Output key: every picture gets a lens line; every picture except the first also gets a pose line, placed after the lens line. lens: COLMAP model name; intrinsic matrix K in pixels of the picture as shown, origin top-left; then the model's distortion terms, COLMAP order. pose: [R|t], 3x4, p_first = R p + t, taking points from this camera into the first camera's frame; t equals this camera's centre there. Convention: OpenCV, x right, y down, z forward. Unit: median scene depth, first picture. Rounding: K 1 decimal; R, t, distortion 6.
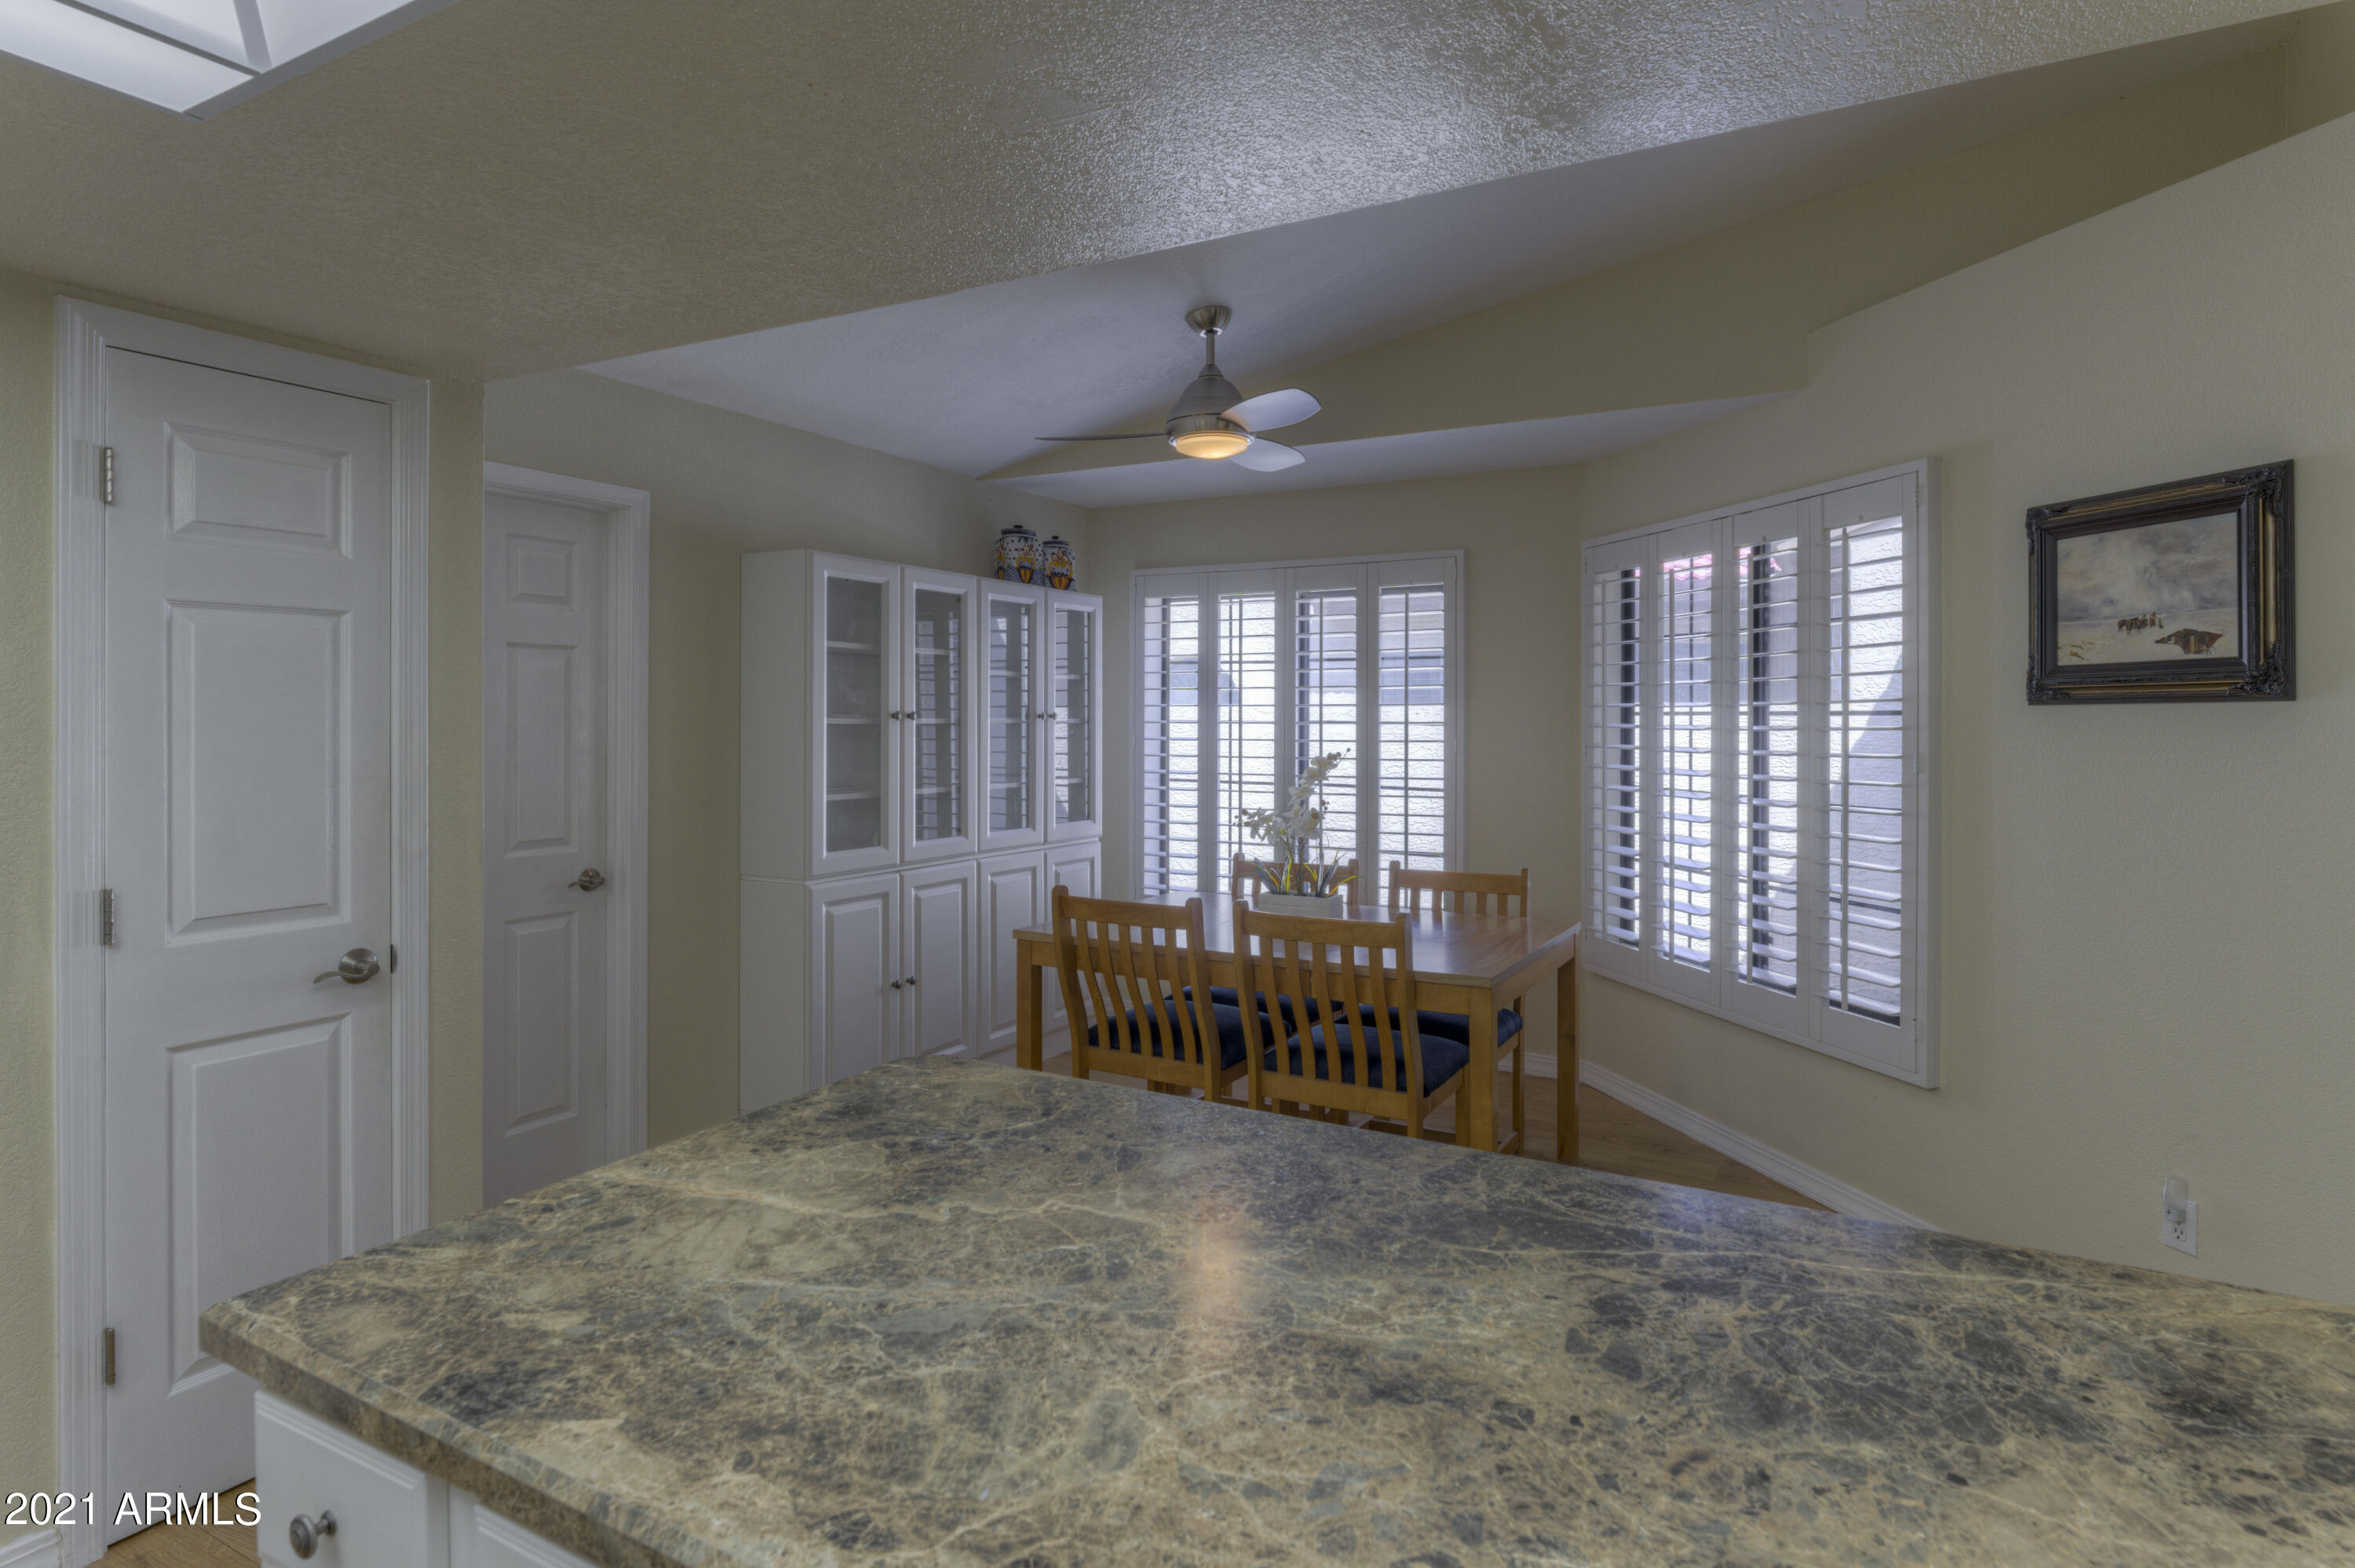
lens RADIAL K [[1190.9, 0, 1289.6], [0, 1190.9, 721.3], [0, 0, 1]] dist [-0.004690, -0.001453]
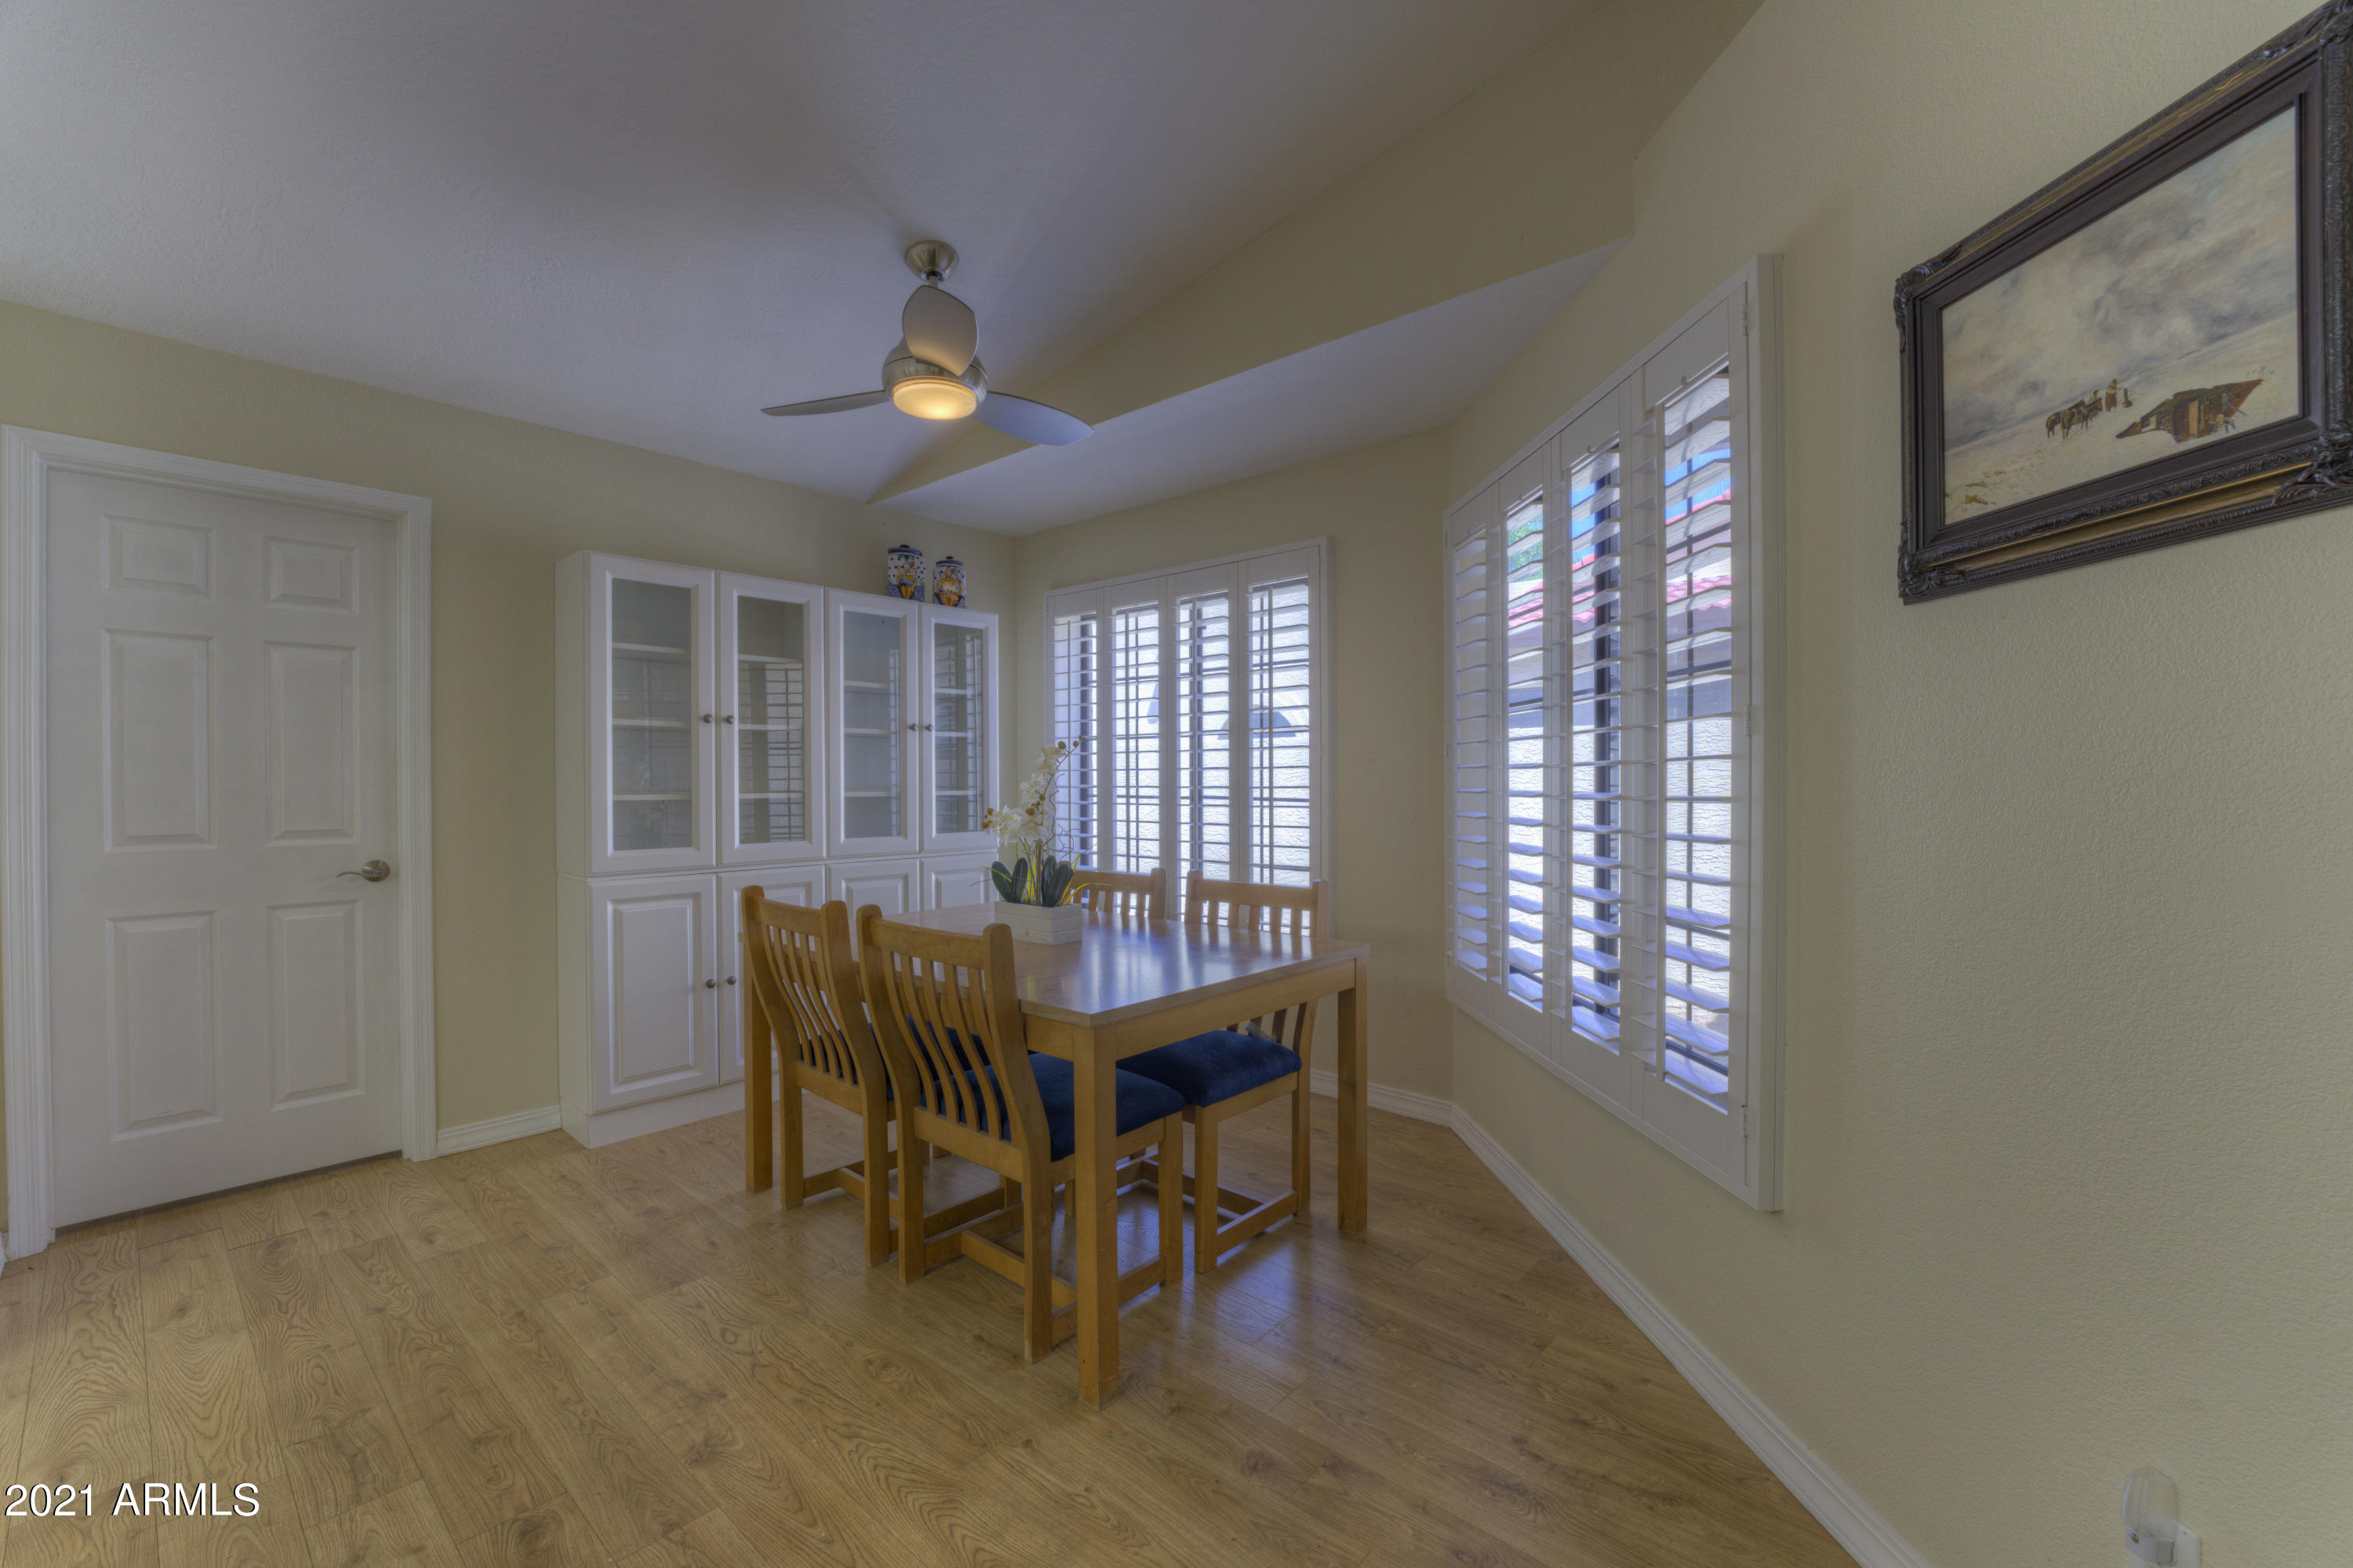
lens RADIAL K [[949.6, 0, 1210.2], [0, 949.6, 785.7], [0, 0, 1]] dist [-0.024672, 0.002902]
pose [[0.972533, -0.005904, -0.232688, 0.431038], [0.007887, 0.999940, 0.007591, 0.078505], [0.232630, -0.009218, 0.972522, 0.505812]]
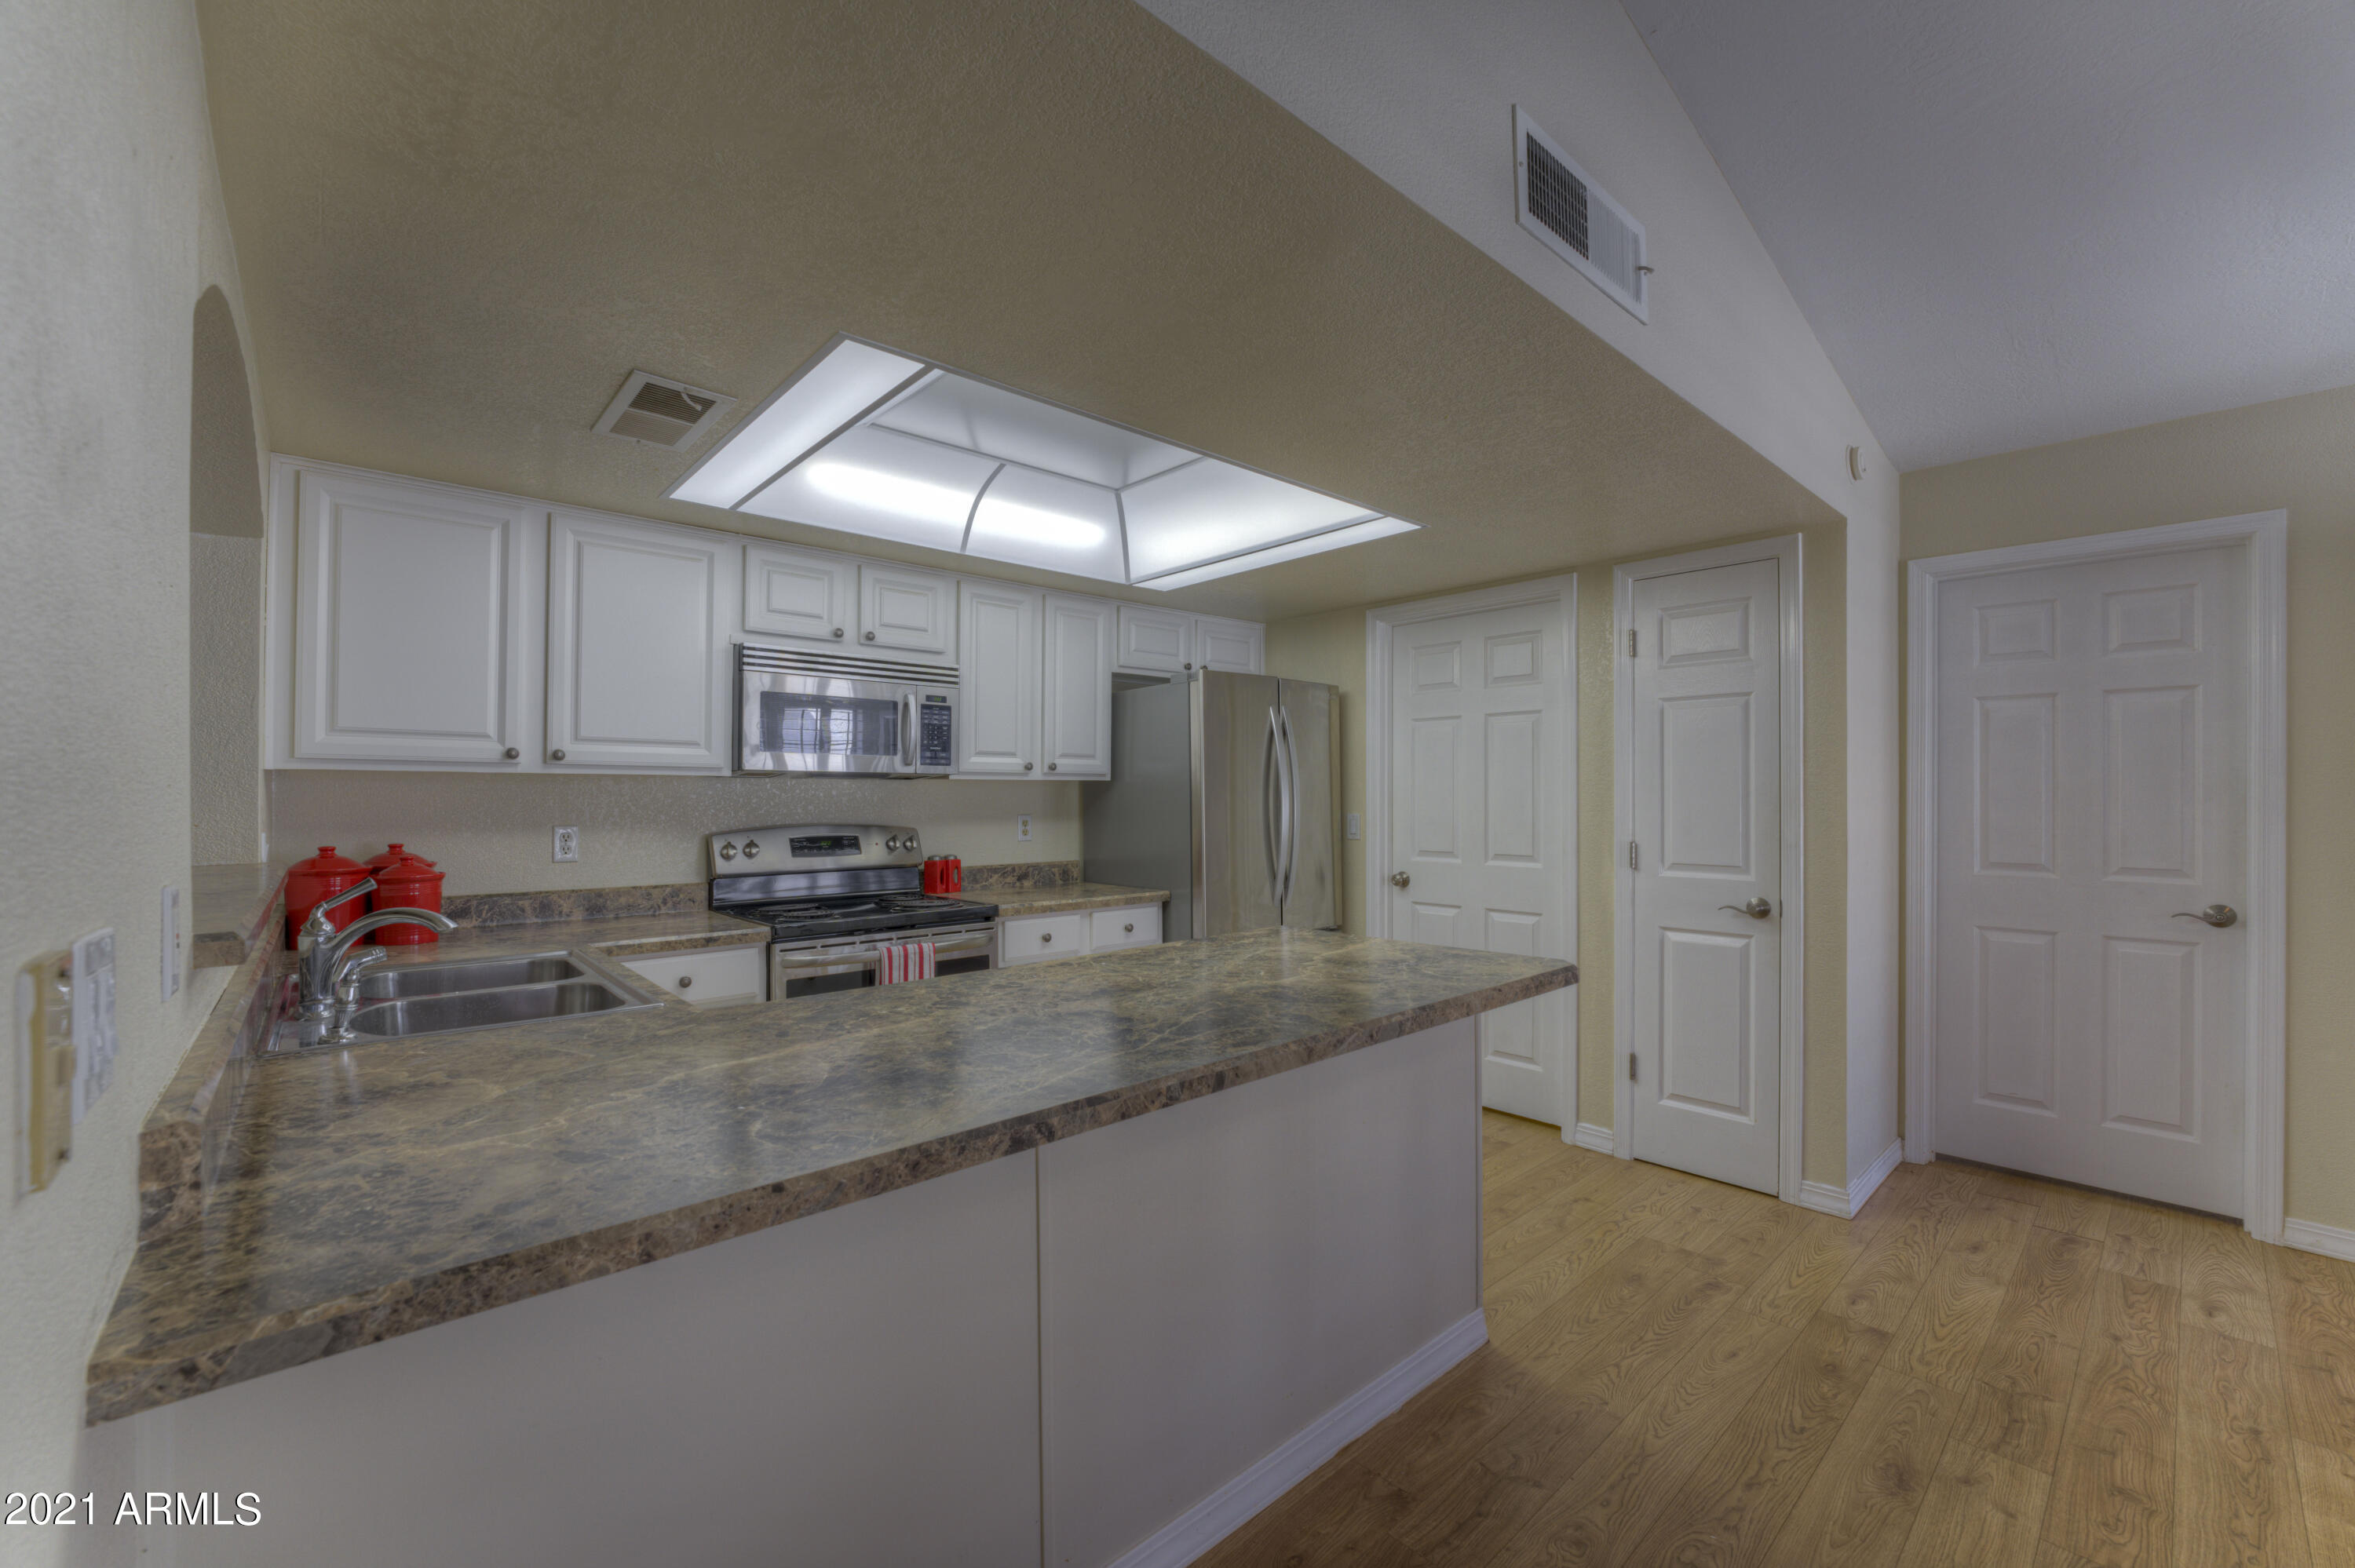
lens RADIAL K [[950.2, 0, 1137.0], [0, 950.2, 787.6], [0, 0, 1]] dist [-0.024672, 0.002902]
pose [[-0.377858, -0.008931, -0.925821, 0.645685], [-0.003645, 0.999960, -0.008159, 0.047358], [0.925856, 0.000292, -0.377875, 0.610307]]
